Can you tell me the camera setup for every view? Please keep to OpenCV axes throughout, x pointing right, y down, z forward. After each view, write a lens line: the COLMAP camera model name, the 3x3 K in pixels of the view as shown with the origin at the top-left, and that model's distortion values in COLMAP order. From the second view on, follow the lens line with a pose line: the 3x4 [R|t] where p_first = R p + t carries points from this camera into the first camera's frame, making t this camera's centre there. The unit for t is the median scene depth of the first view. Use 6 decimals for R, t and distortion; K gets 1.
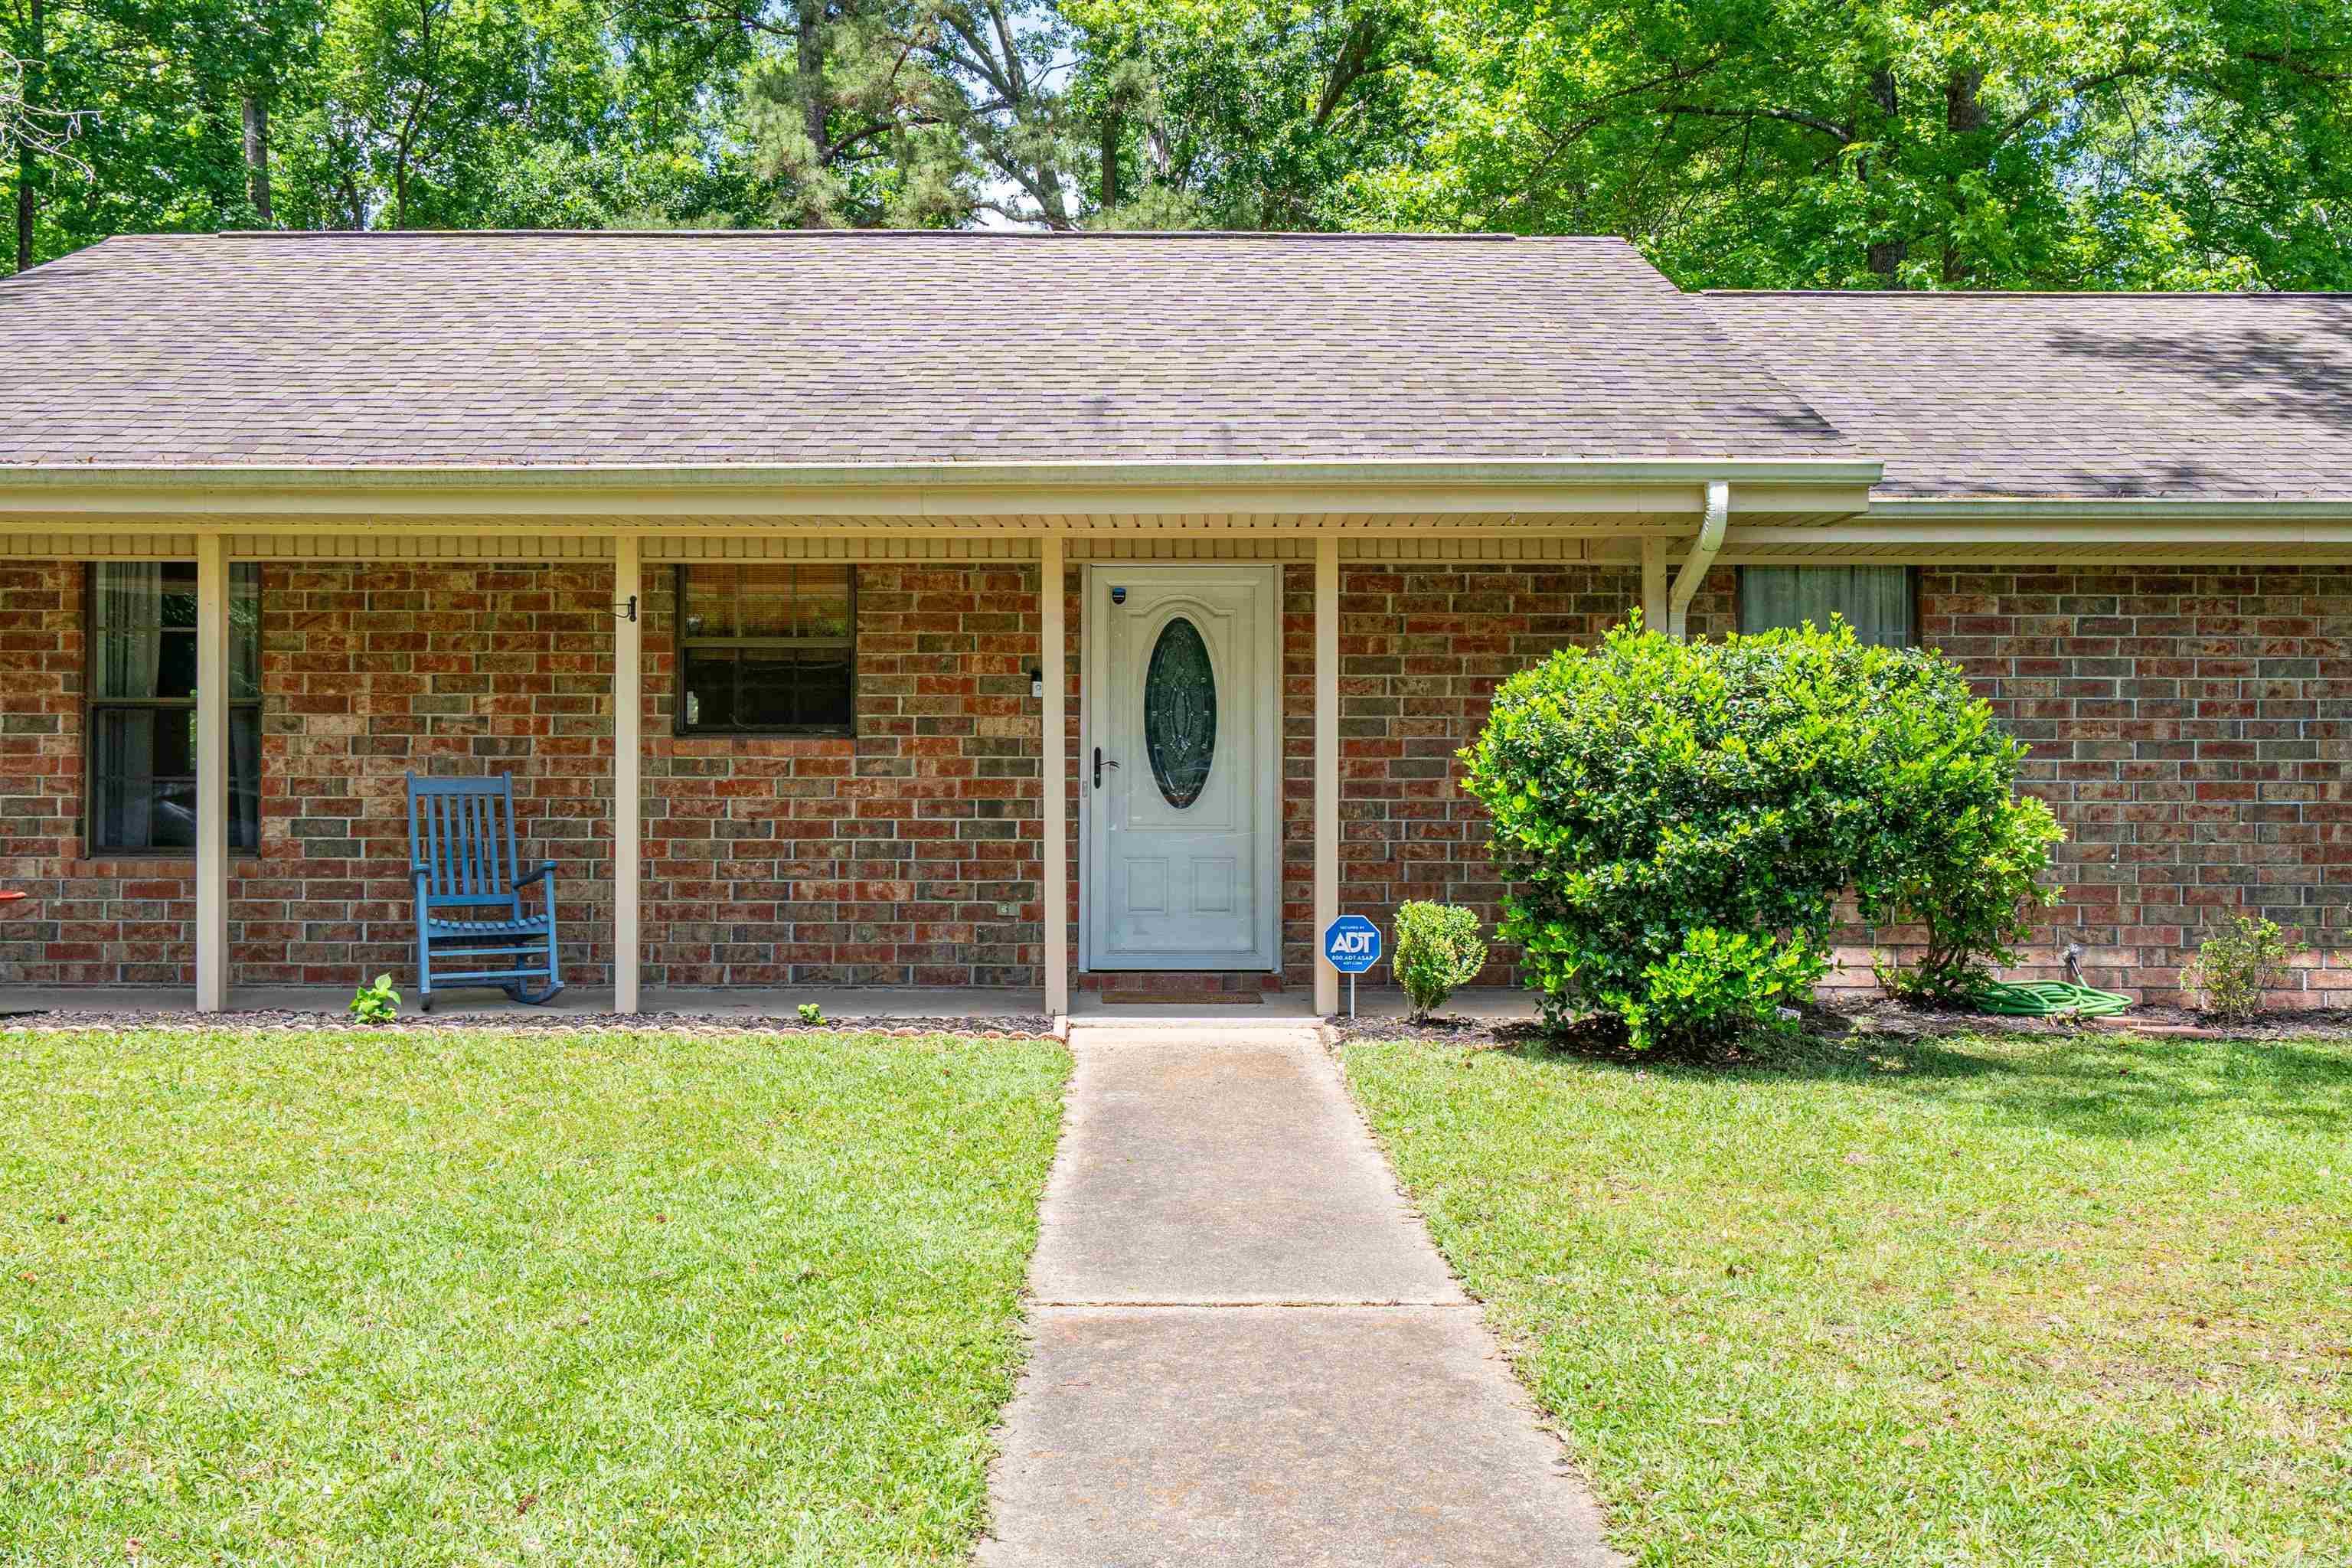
lens RADIAL K [[2290.3, 0, 1183.5], [0, 2290.3, 774.8], [0, 0, 1]] dist [0.016251, 0.000000]
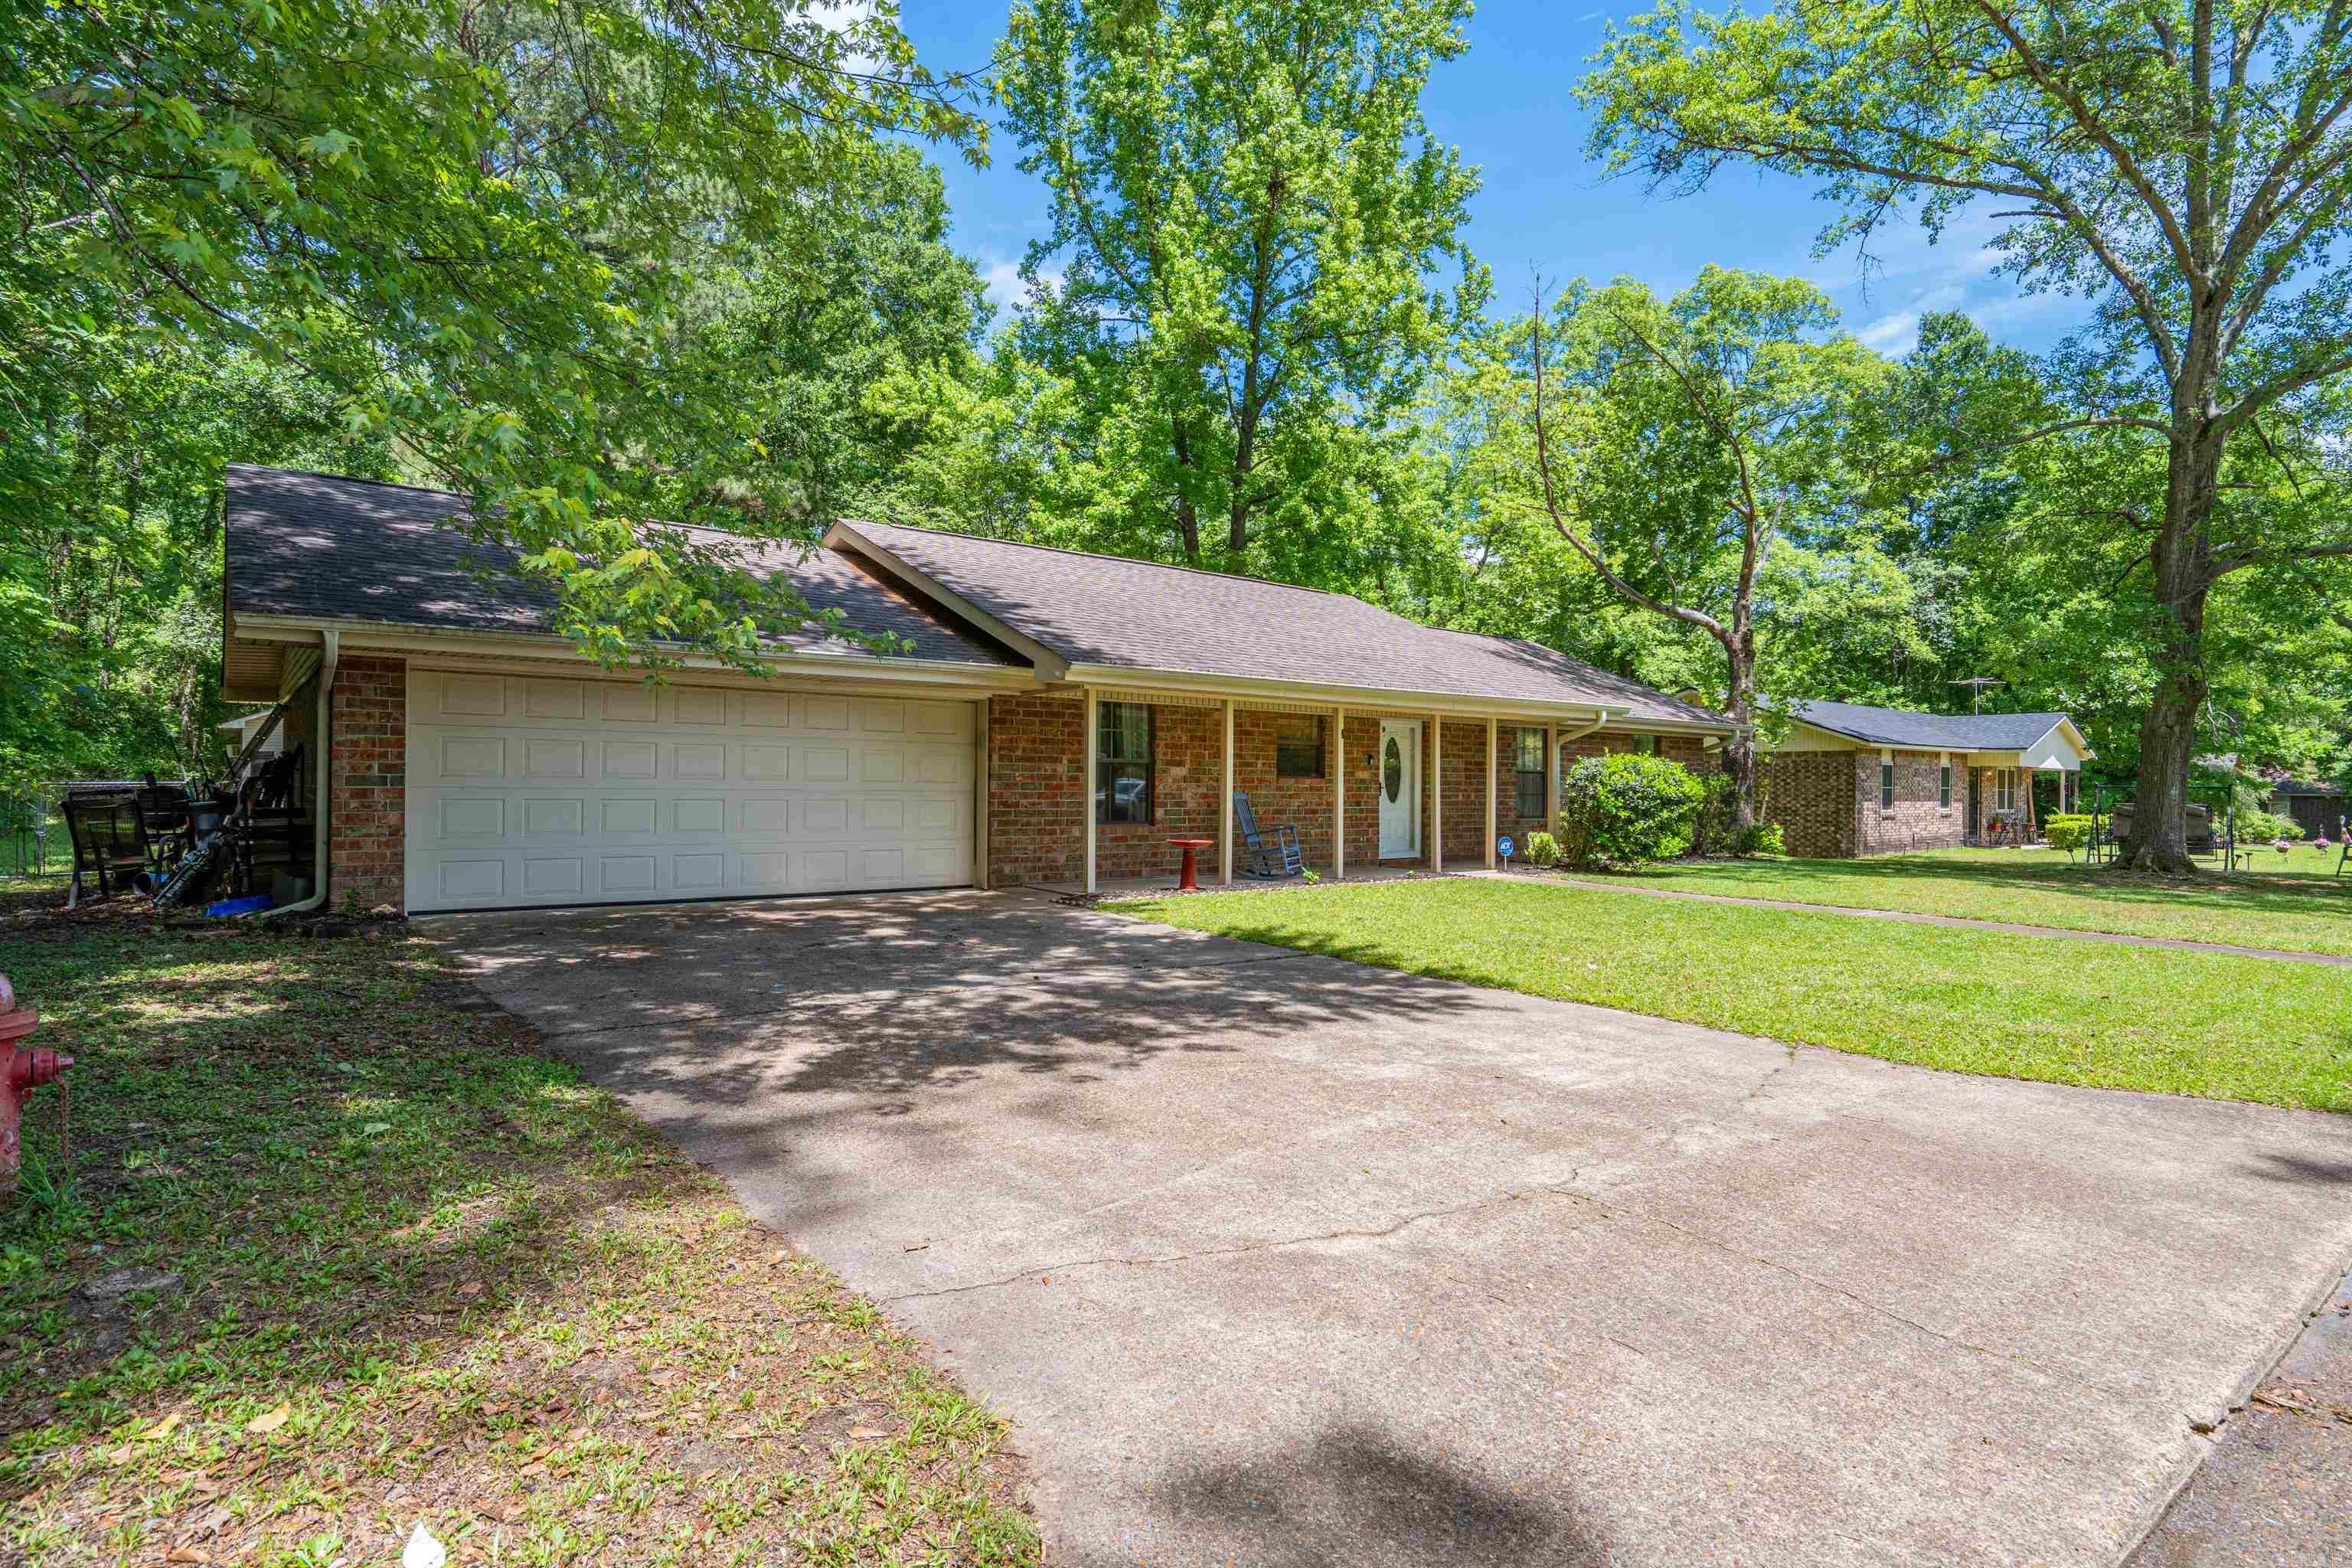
lens RADIAL K [[1197.8, 0, 1172.3], [0, 1197.8, 781.8], [0, 0, 1]] dist [-0.002273, -0.000100]
pose [[0.779776, 0.006757, 0.626022, -1.192974], [-0.015213, 0.999851, 0.008158, -0.020501], [-0.625873, -0.015886, 0.779763, -0.009778]]
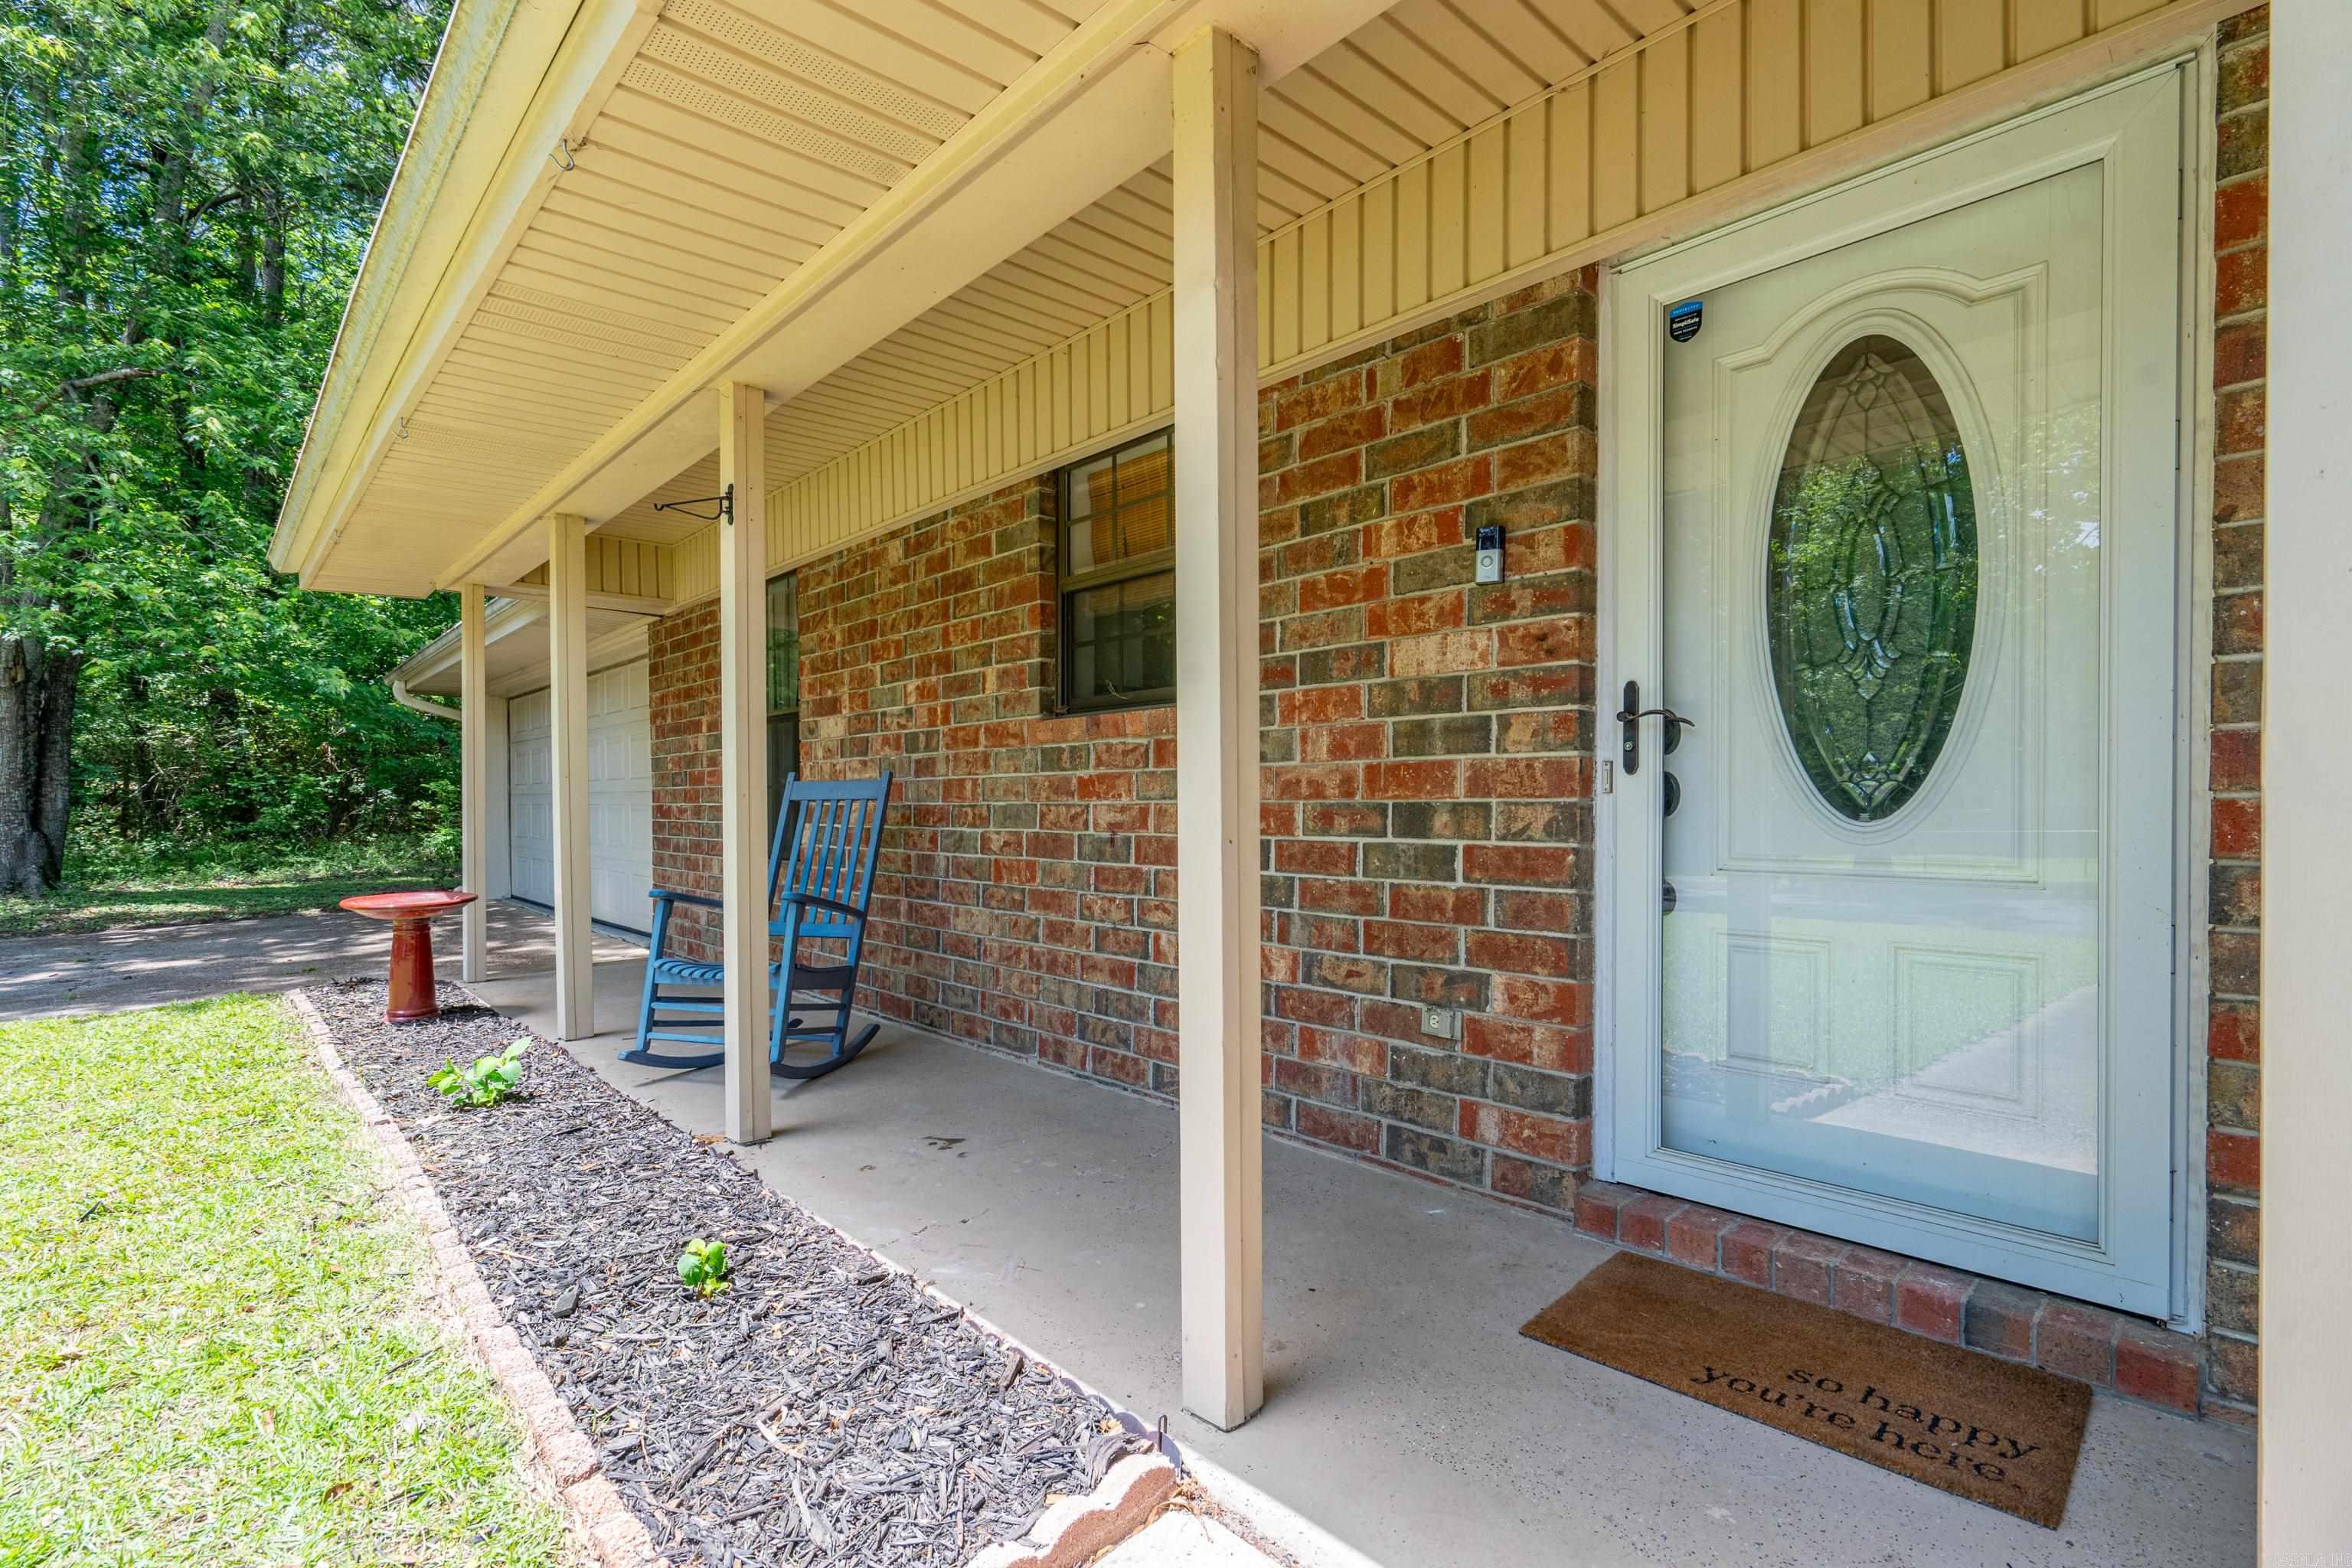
lens RADIAL K [[1081.5, 0, 1177.3], [0, 1081.5, 817.2], [0, 0, 1]] dist [-0.004414, 0.002144]
pose [[0.689533, 0.003949, -0.724243, 0.053035], [0.014515, 0.999709, 0.019270, 0.008886], [0.724109, -0.023799, 0.689275, 0.797364]]
